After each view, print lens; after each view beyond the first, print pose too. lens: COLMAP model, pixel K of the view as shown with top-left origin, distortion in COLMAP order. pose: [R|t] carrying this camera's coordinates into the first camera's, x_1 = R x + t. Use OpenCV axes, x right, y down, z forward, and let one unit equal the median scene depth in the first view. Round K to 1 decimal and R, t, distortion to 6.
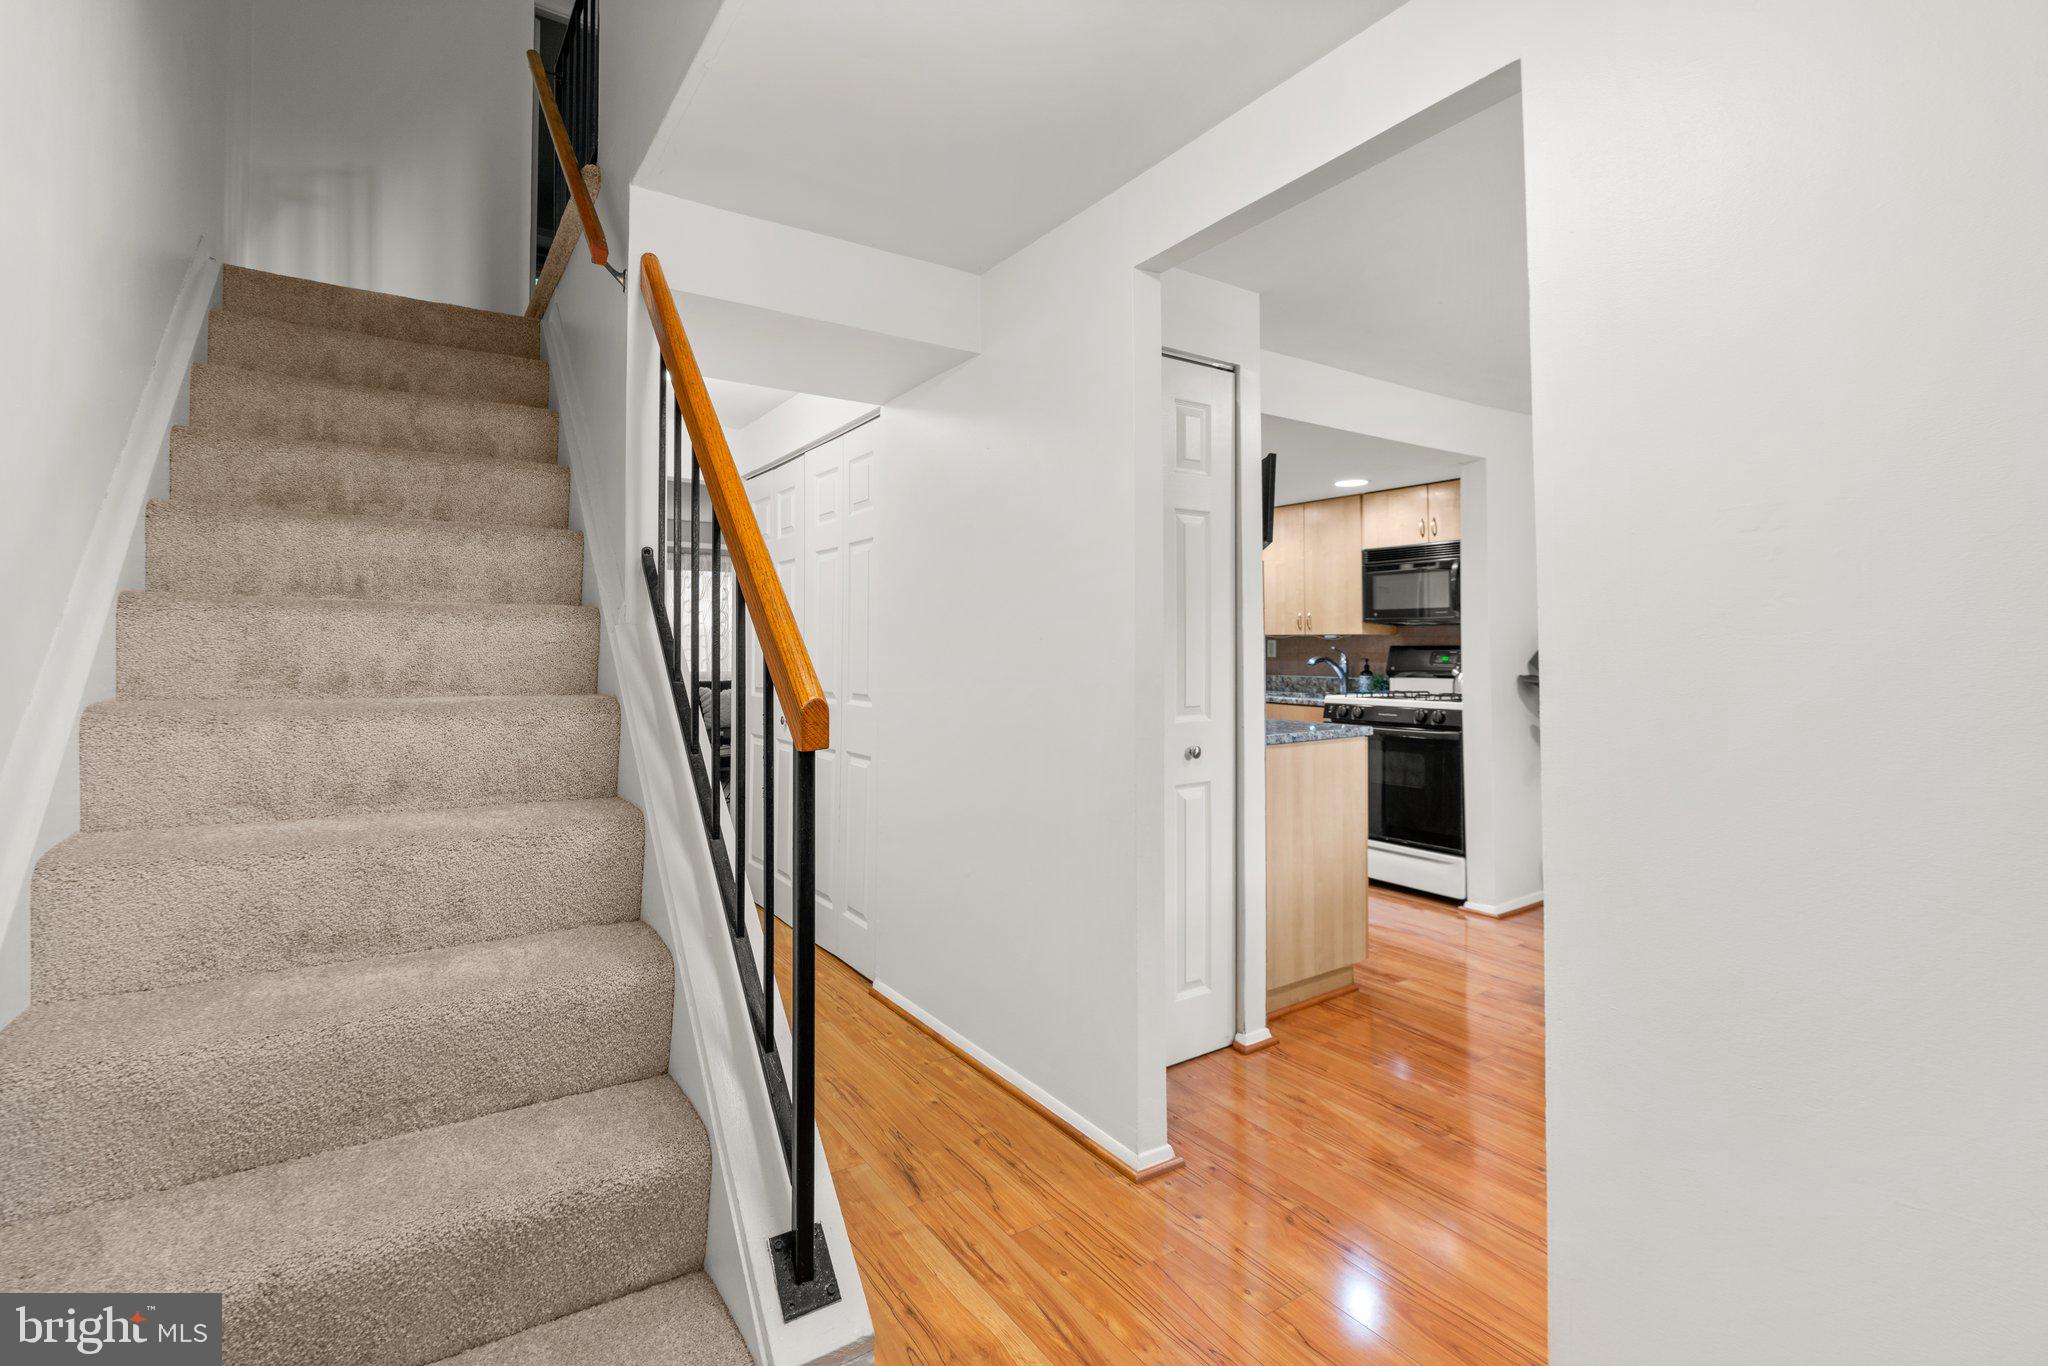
lens RADIAL K [[921.5, 0, 1022.3], [0, 921.5, 625.6], [0, 0, 1]] dist [-0.012192, 0.006252]
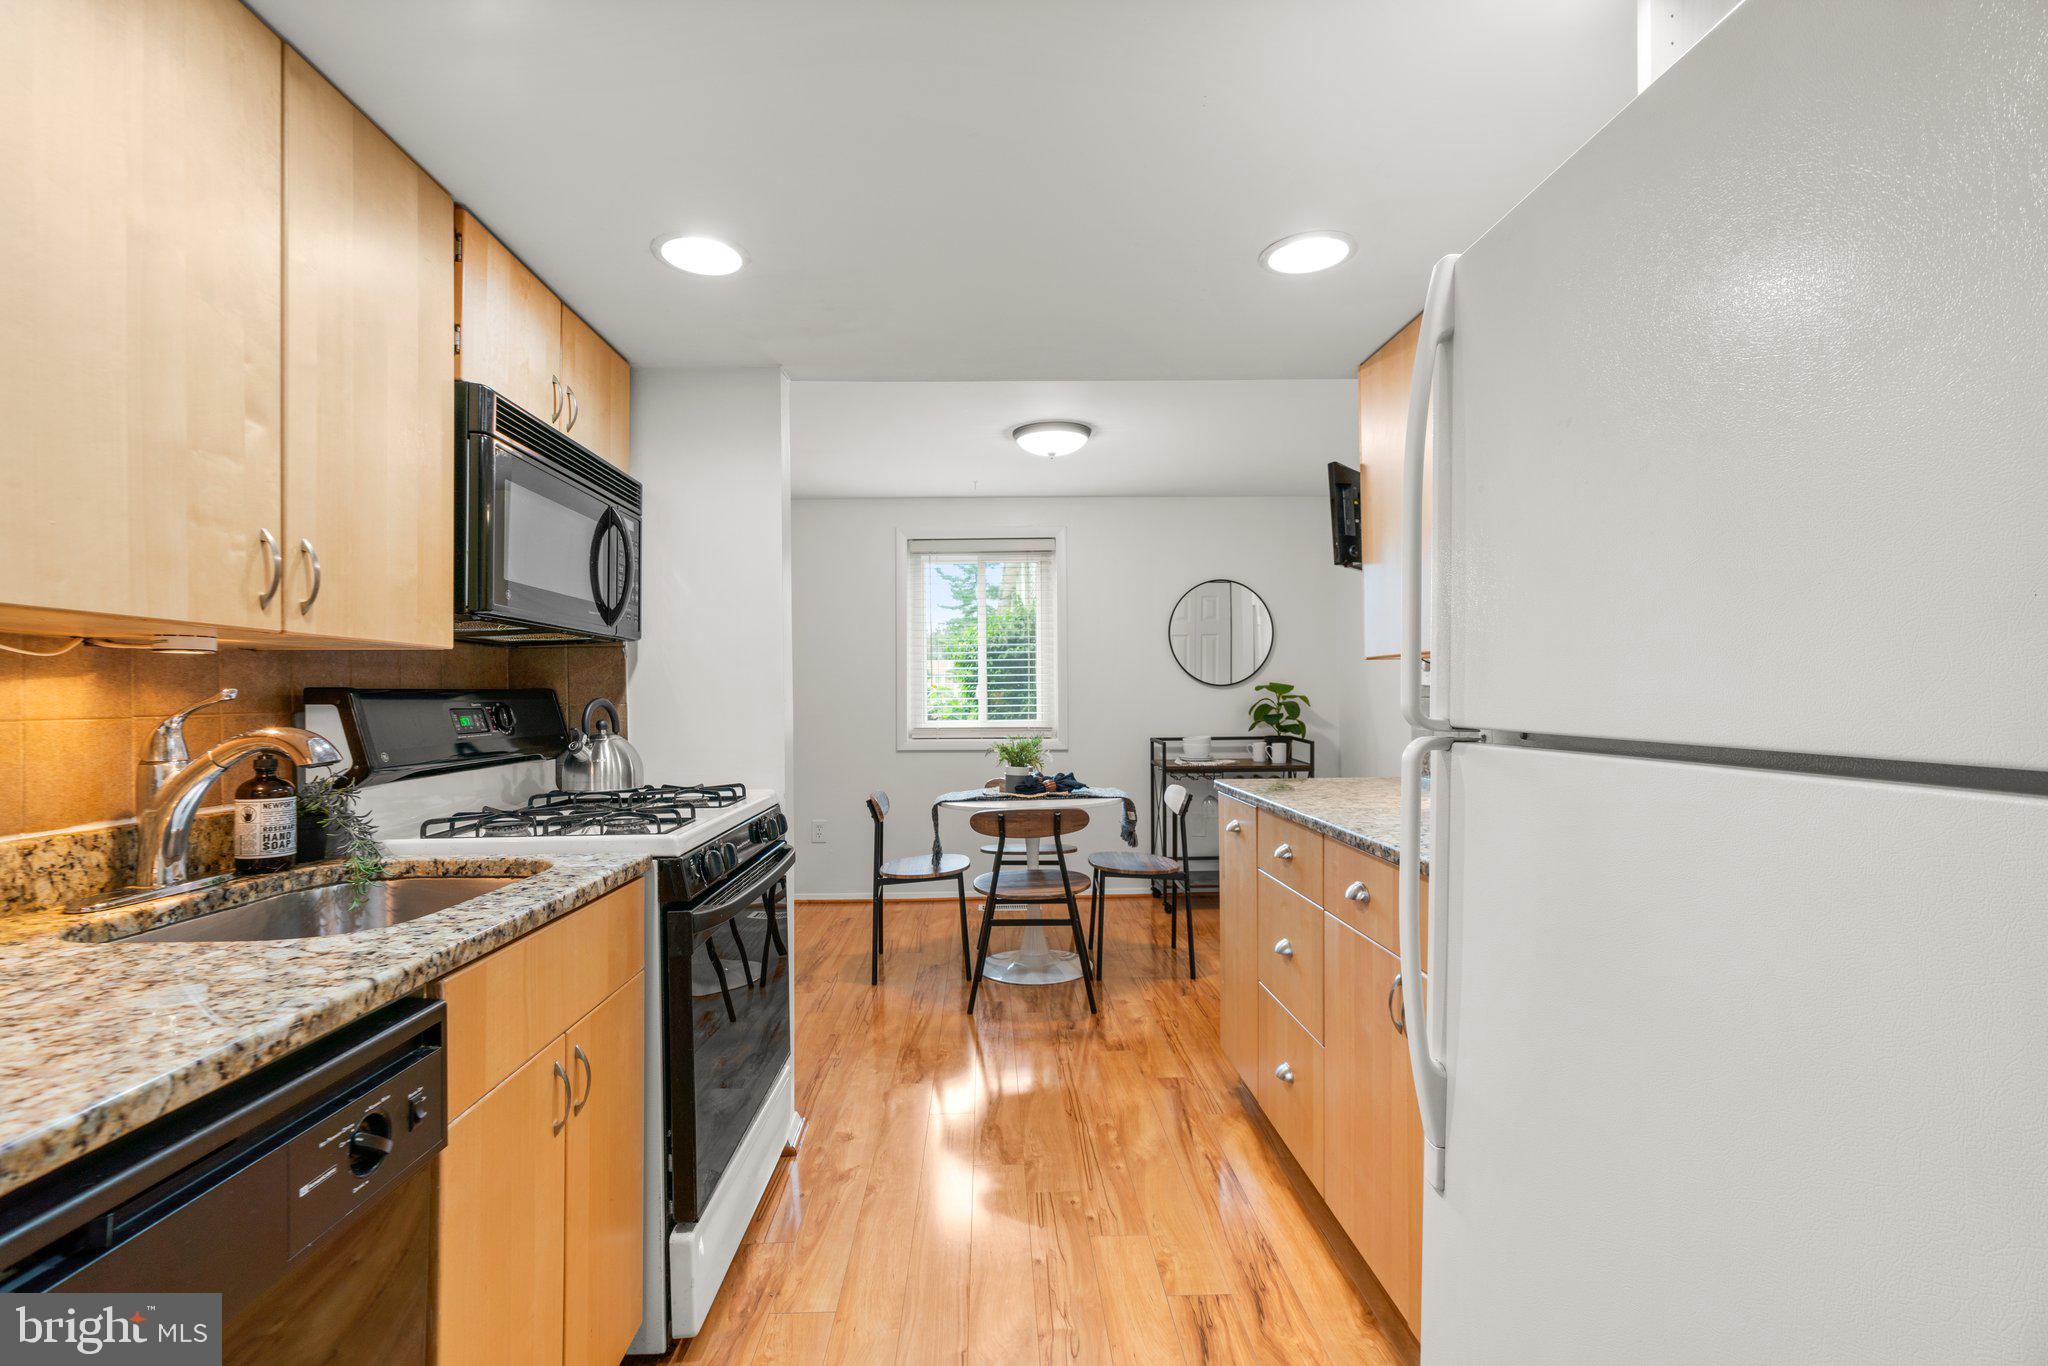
lens RADIAL K [[921.5, 0, 1023.0], [0, 921.5, 677.7], [0, 0, 1]] dist [-0.012192, 0.006252]
pose [[-0.847734, 0.017124, 0.530144, 0.044963], [-0.004338, 0.999221, -0.039212, 0.032268], [-0.530403, -0.035541, -0.847000, 1.238036]]
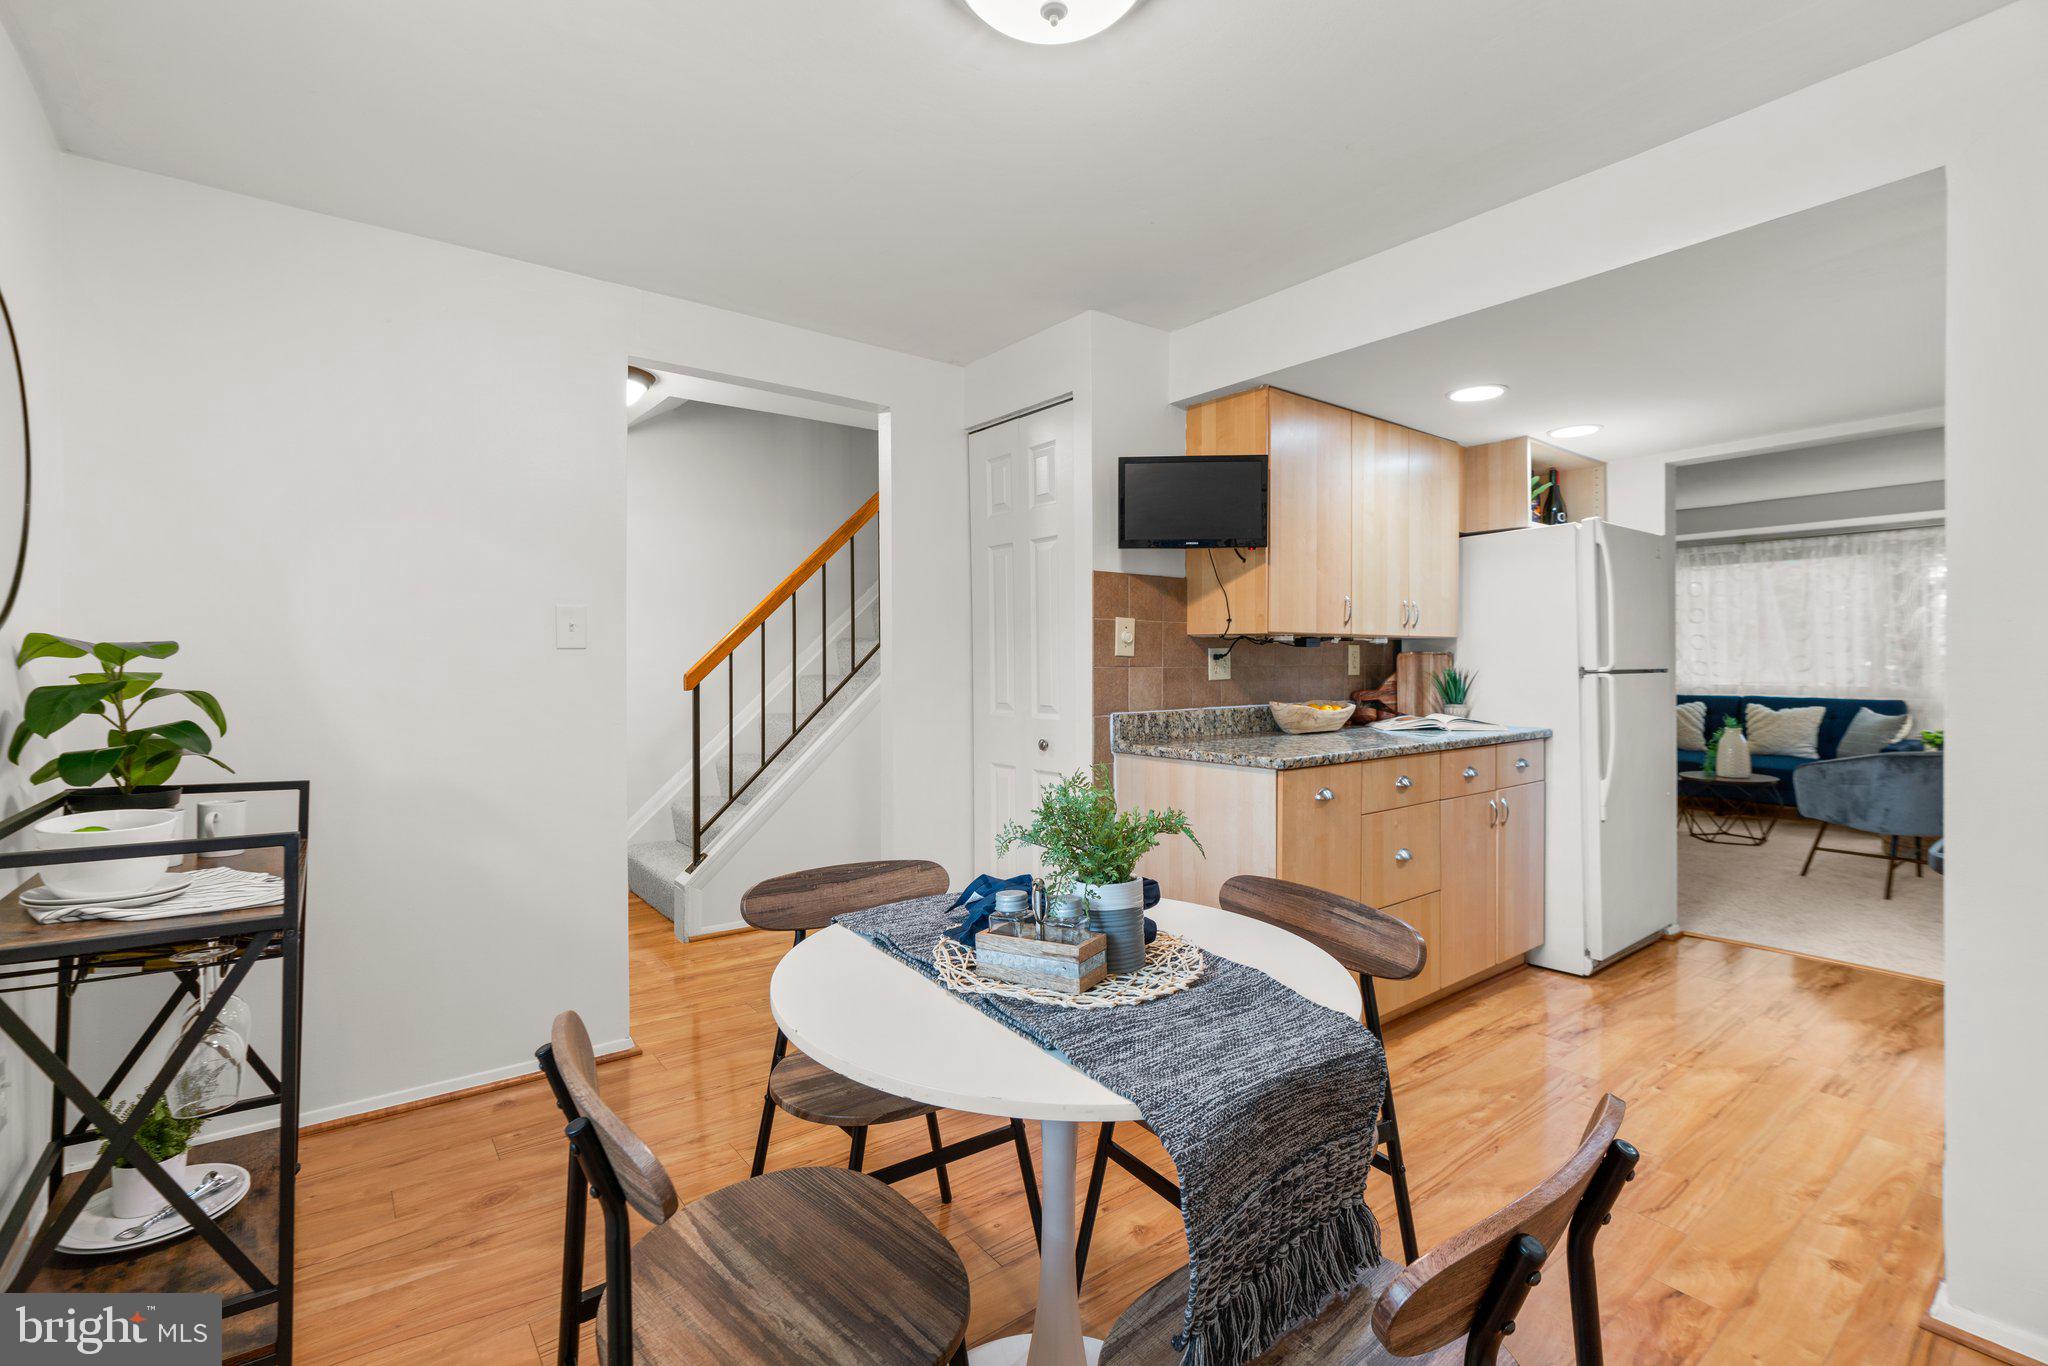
lens RADIAL K [[921.5, 0, 1007.0], [0, 921.5, 662.7], [0, 0, 1]] dist [-0.012192, 0.006252]
pose [[0.049620, 0.001330, -0.998767, 0.759329], [0.027690, 0.999613, 0.002707, 0.014888], [0.998384, -0.027791, 0.049564, 0.496751]]
